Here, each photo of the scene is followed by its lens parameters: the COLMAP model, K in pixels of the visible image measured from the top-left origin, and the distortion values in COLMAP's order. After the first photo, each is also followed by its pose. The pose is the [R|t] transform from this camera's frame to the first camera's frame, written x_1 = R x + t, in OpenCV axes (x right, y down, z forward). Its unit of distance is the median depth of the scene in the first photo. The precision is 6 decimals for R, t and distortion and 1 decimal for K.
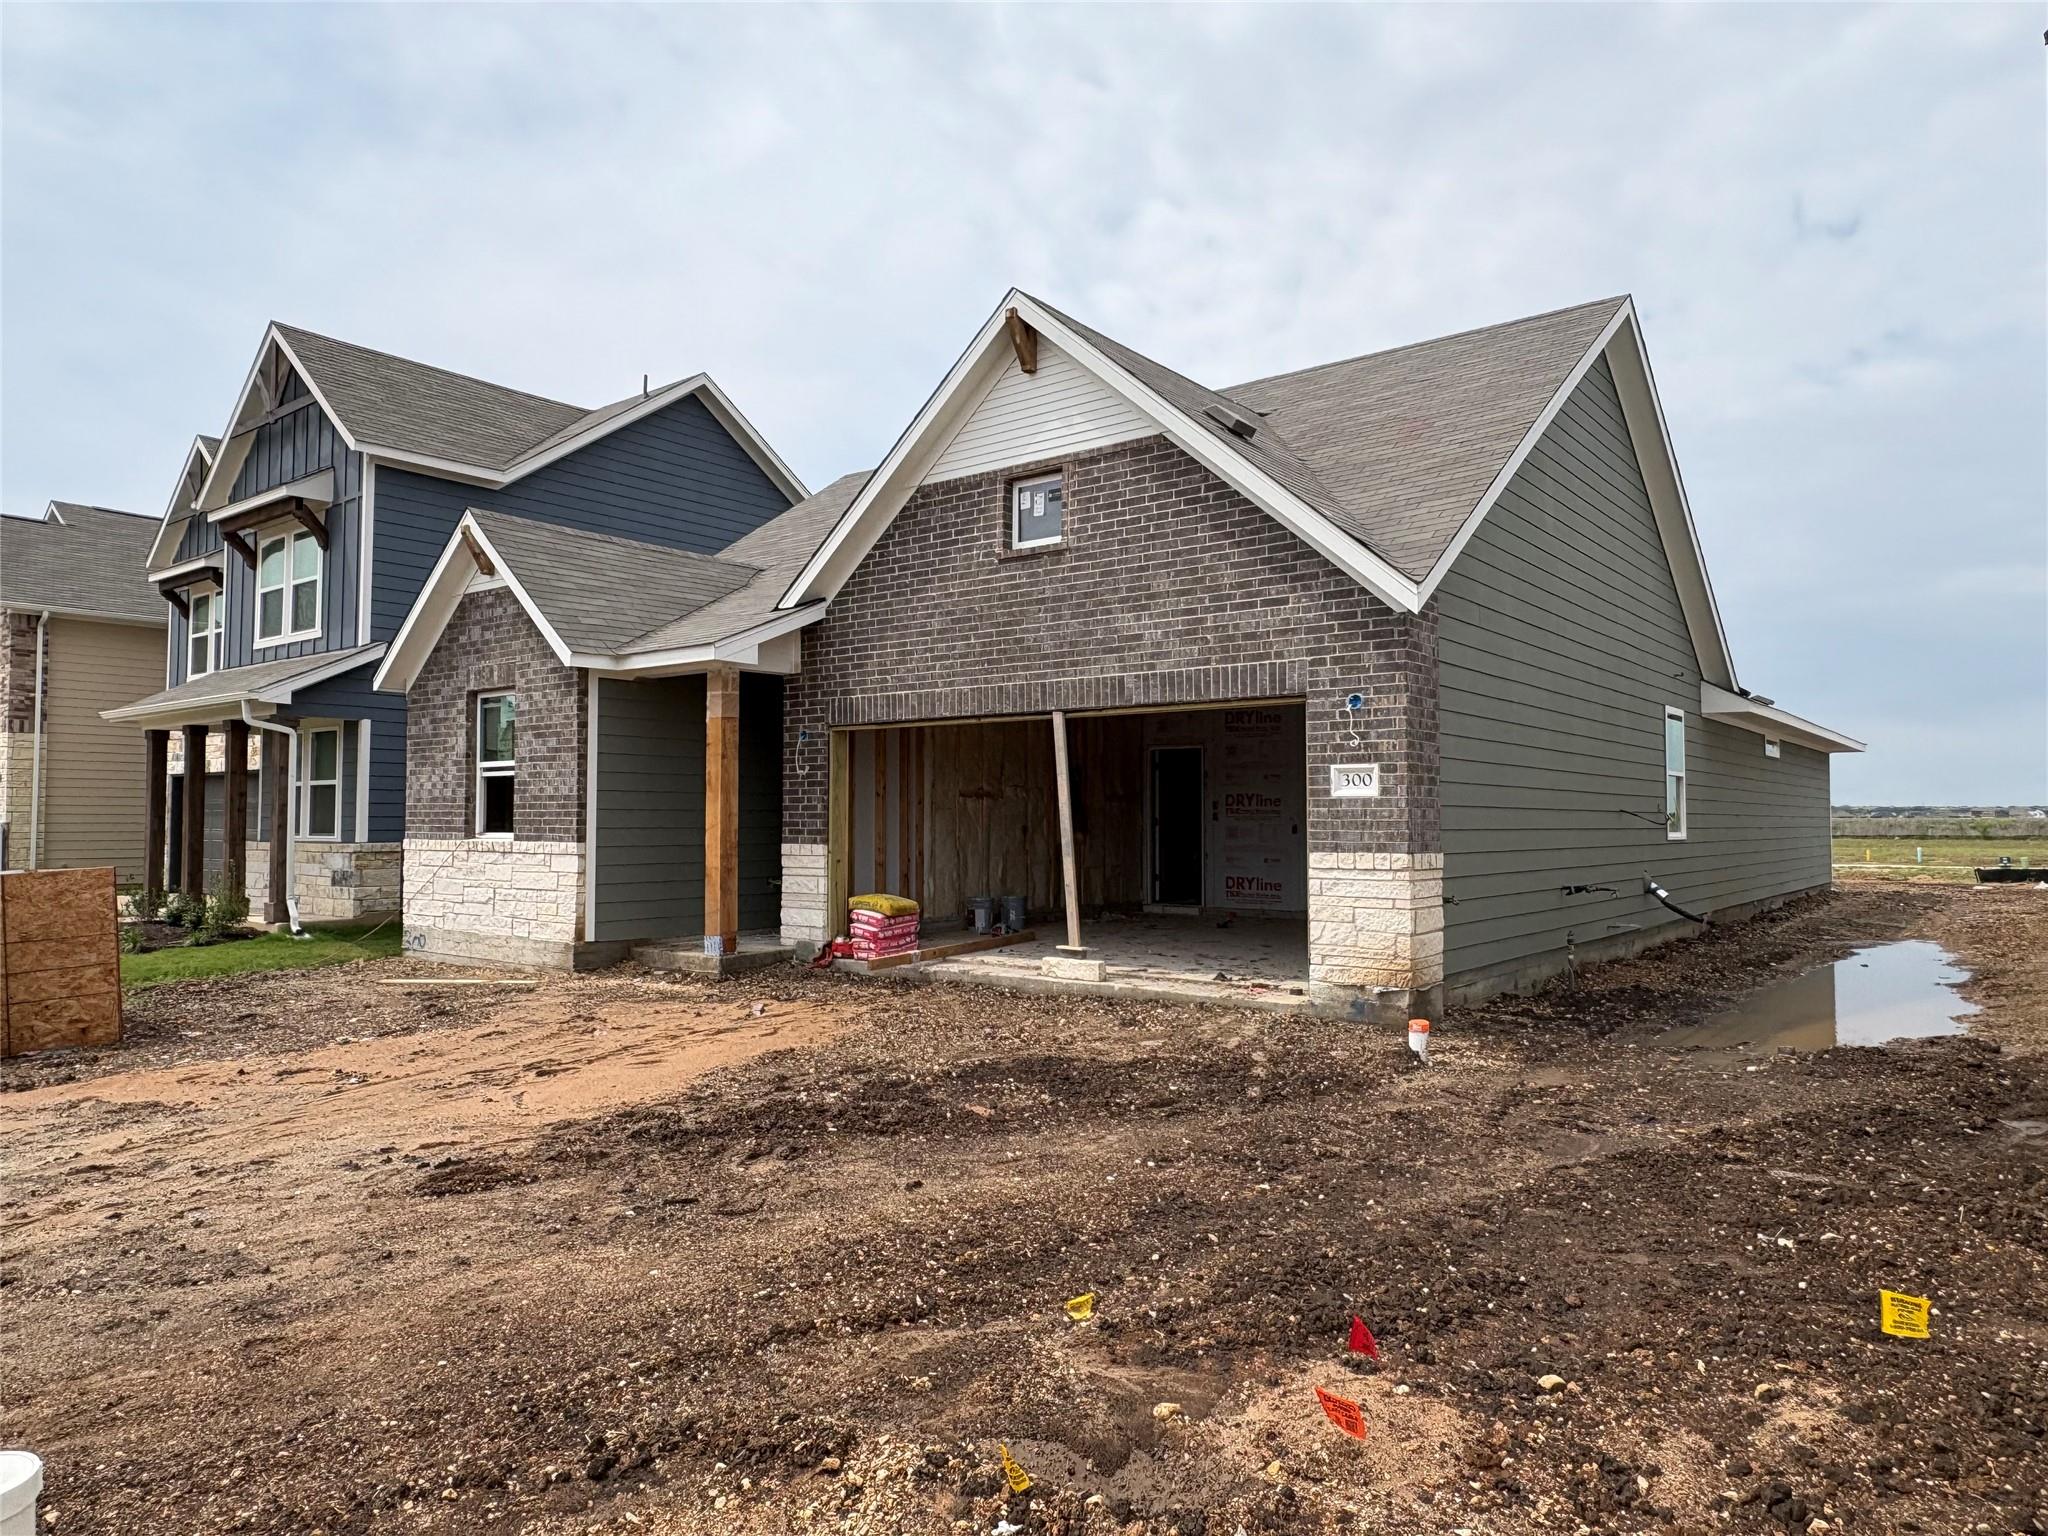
lens RADIAL K [[1333.7, 0, 1011.1], [0, 1333.7, 780.6], [0, 0, 1]] dist [0.001944, -0.000576]
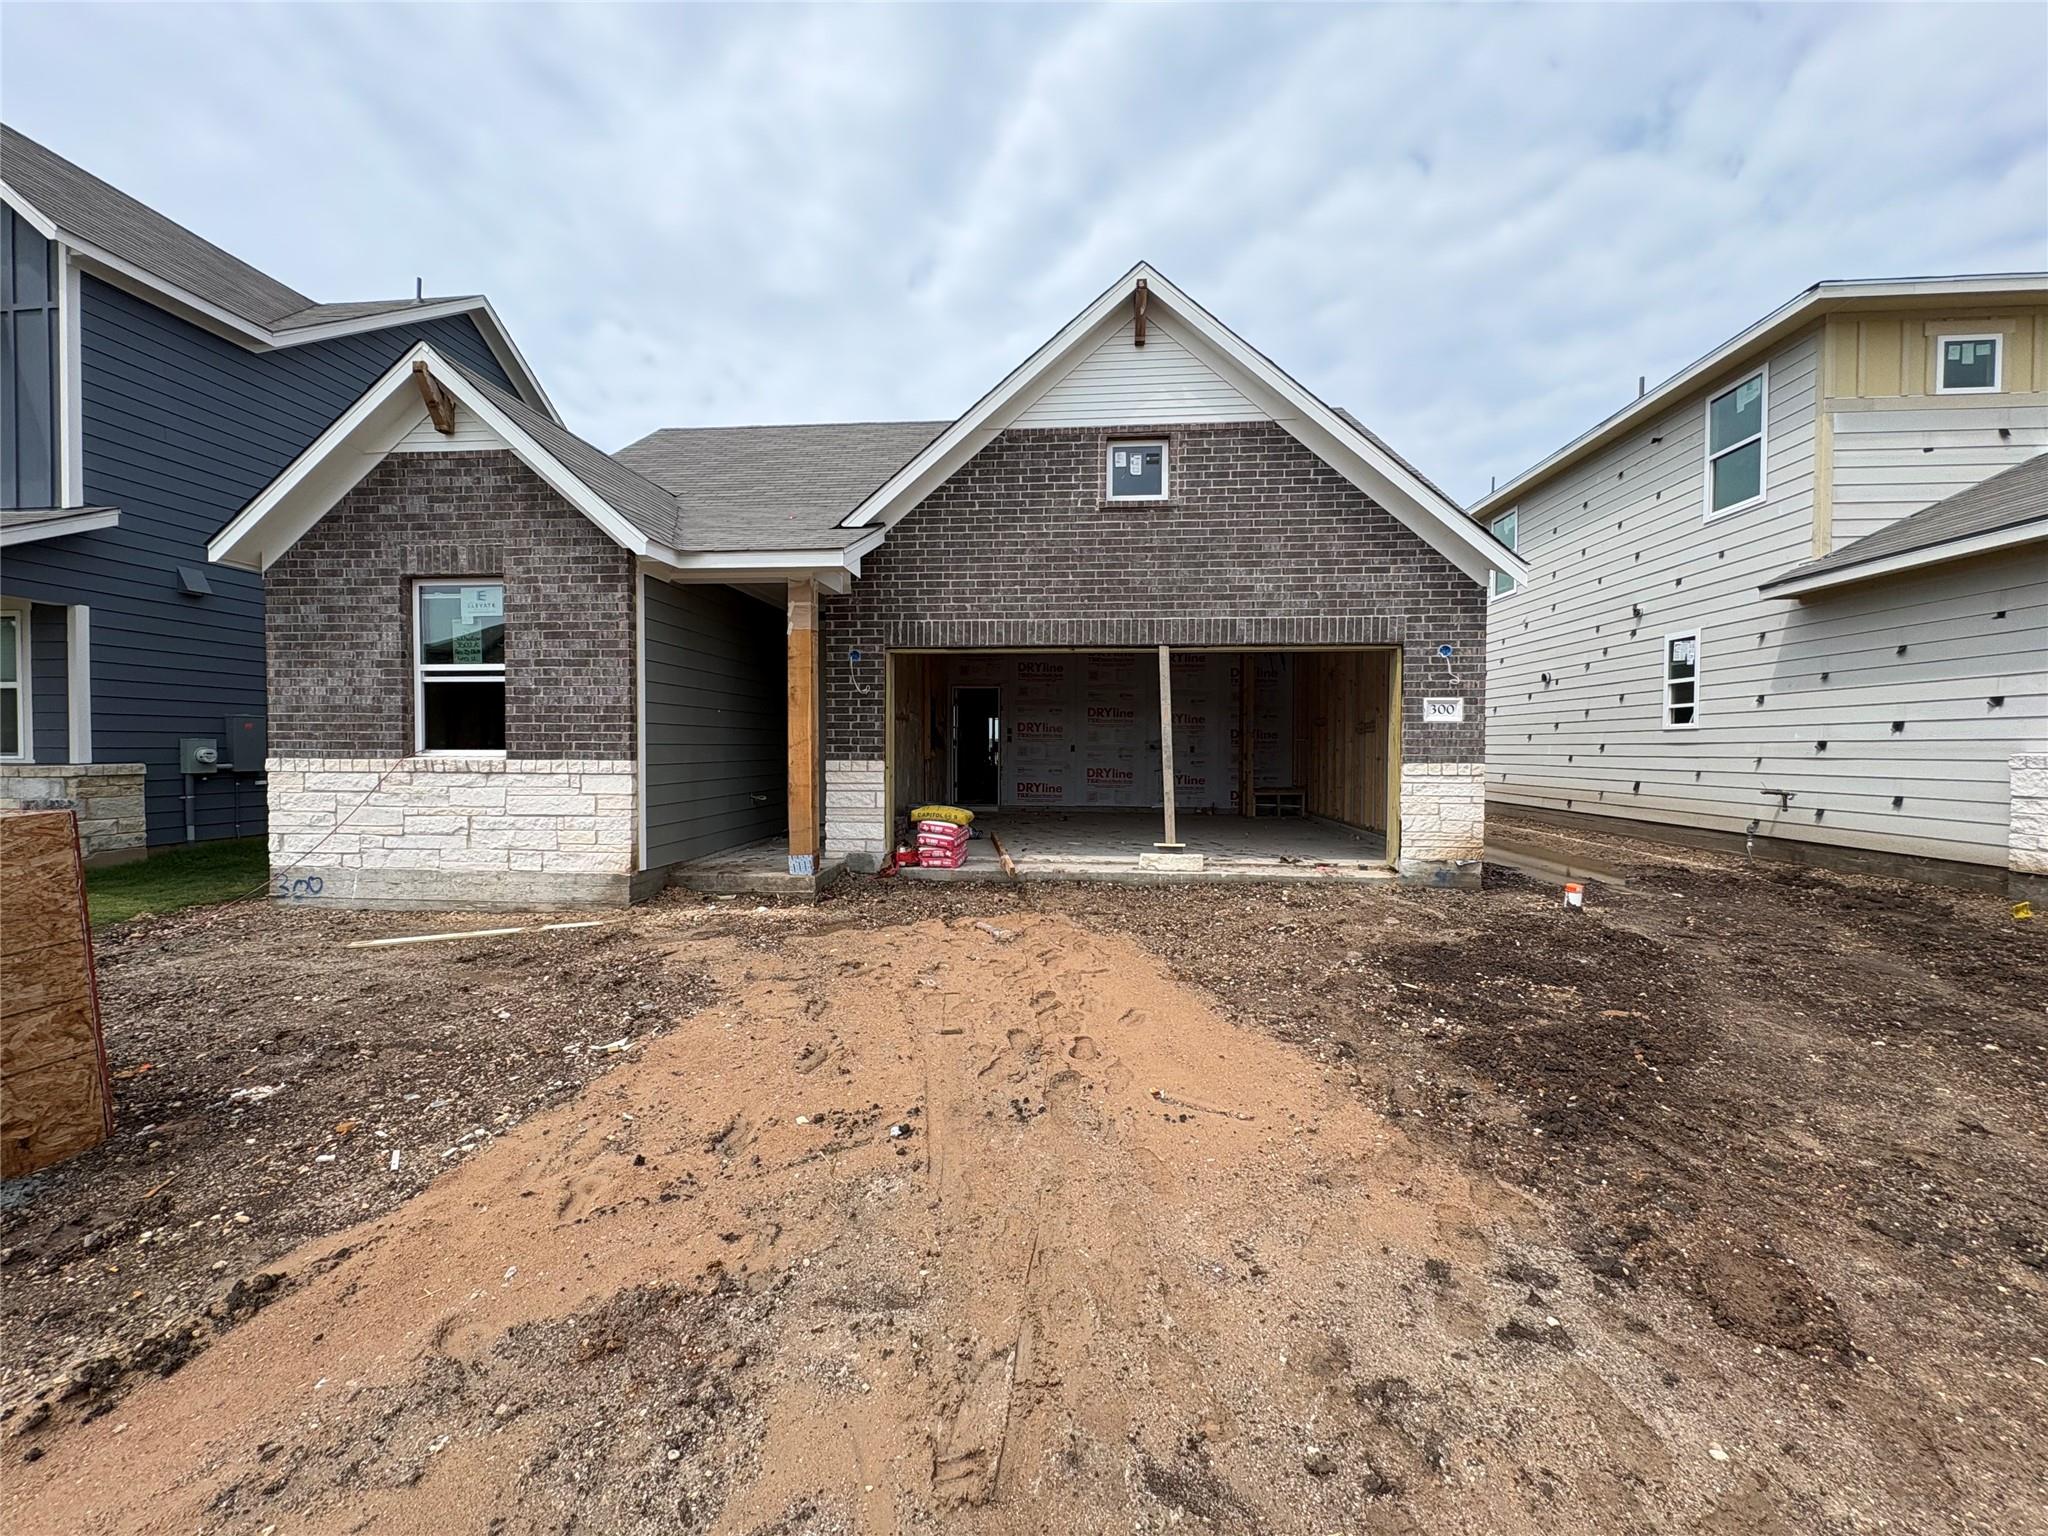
lens RADIAL K [[815.7, 0, 1021.7], [0, 815.7, 773.2], [0, 0, 1]] dist [0.000410, 0.000441]
pose [[0.828635, -0.014914, 0.559590, -0.437643], [-0.020006, 0.998217, 0.056229, 0.020628], [-0.559431, -0.057789, 0.826860, 0.434013]]
